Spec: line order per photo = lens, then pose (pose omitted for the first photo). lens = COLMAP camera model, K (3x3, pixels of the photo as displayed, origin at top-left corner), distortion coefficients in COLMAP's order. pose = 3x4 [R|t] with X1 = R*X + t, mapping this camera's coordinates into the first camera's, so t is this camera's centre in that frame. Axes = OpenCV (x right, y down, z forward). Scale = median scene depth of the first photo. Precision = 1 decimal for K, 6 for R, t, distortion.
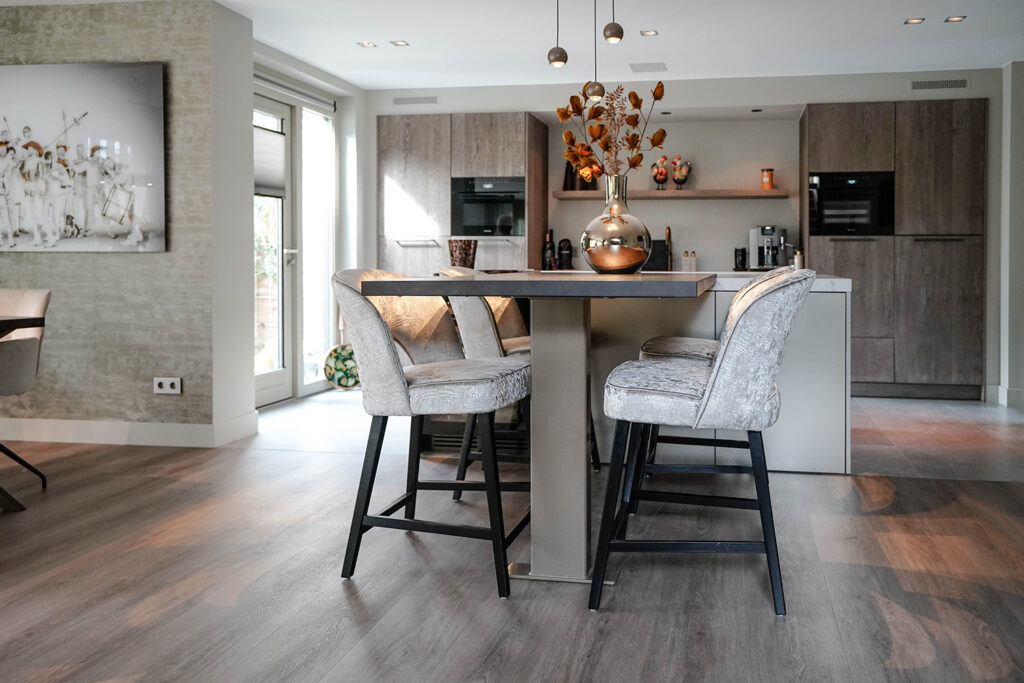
lens RADIAL K [[755.0, 0, 622.8], [0, 755.0, 271.7], [0, 0, 1]] dist [0.013798, 0.007893]
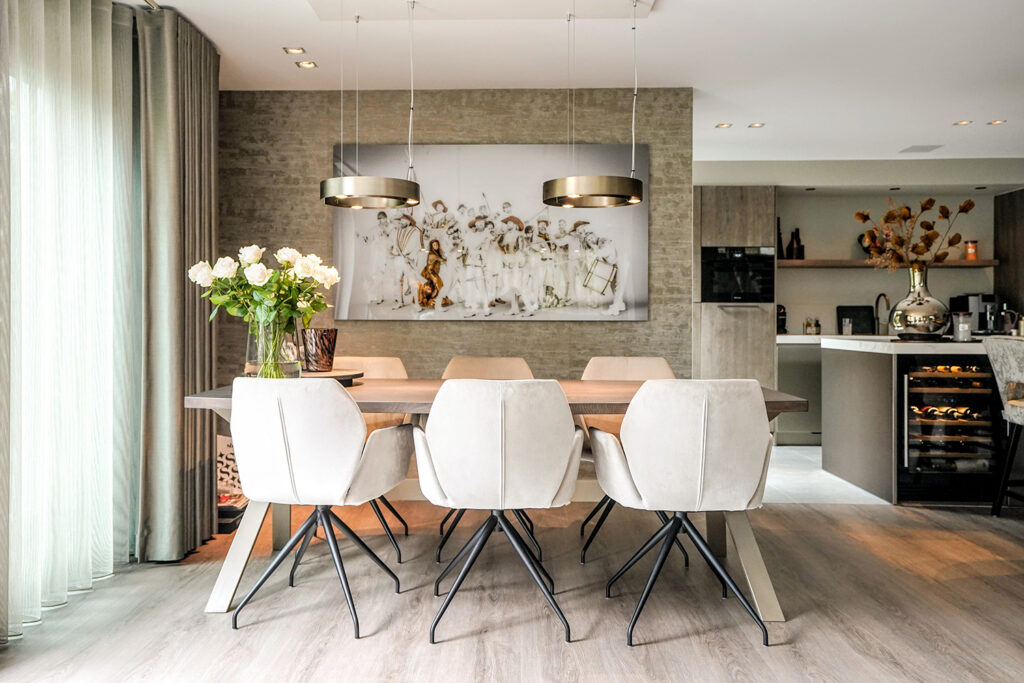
lens RADIAL K [[794.4, 0, 495.8], [0, 794.4, 318.6], [0, 0, 1]] dist [0.006503, 0.022451]
pose [[0.993072, 0.000676, 0.117507, -0.703736], [0.001058, 0.999891, -0.014694, -0.009579], [-0.117504, 0.014717, 0.992963, -0.067612]]
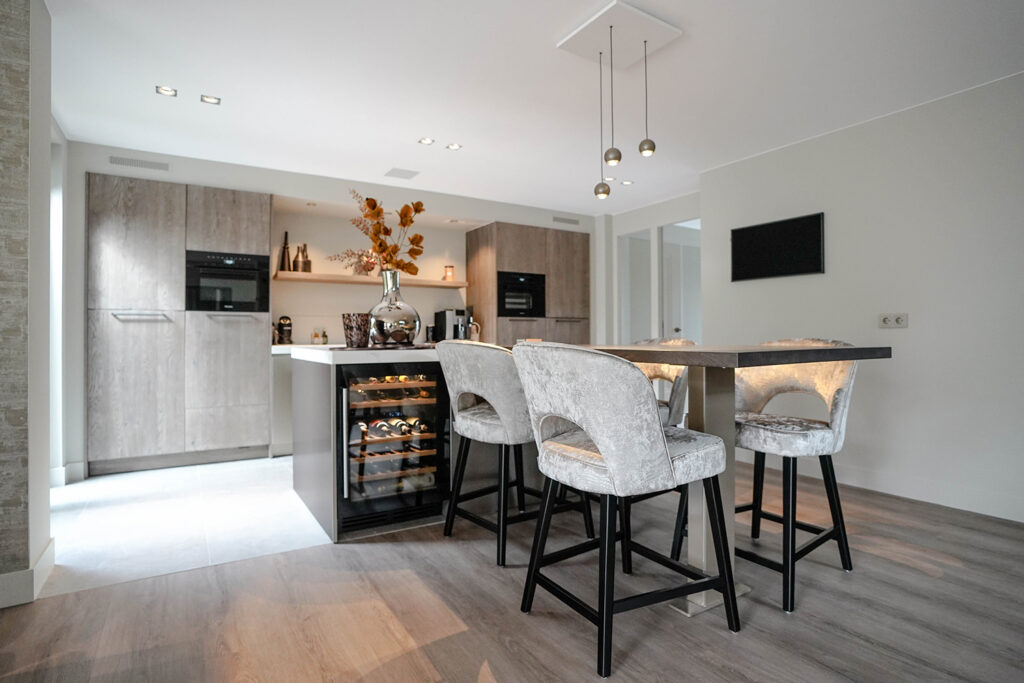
lens RADIAL K [[527.8, 0, 504.6], [0, 527.8, 331.6], [0, 0, 1]] dist [-0.055504, 0.020062]
pose [[0.764654, -0.000432, 0.644441, -0.375437], [0.015519, 0.999722, -0.017744, -0.002883], [-0.644254, 0.023570, 0.764448, 0.260580]]
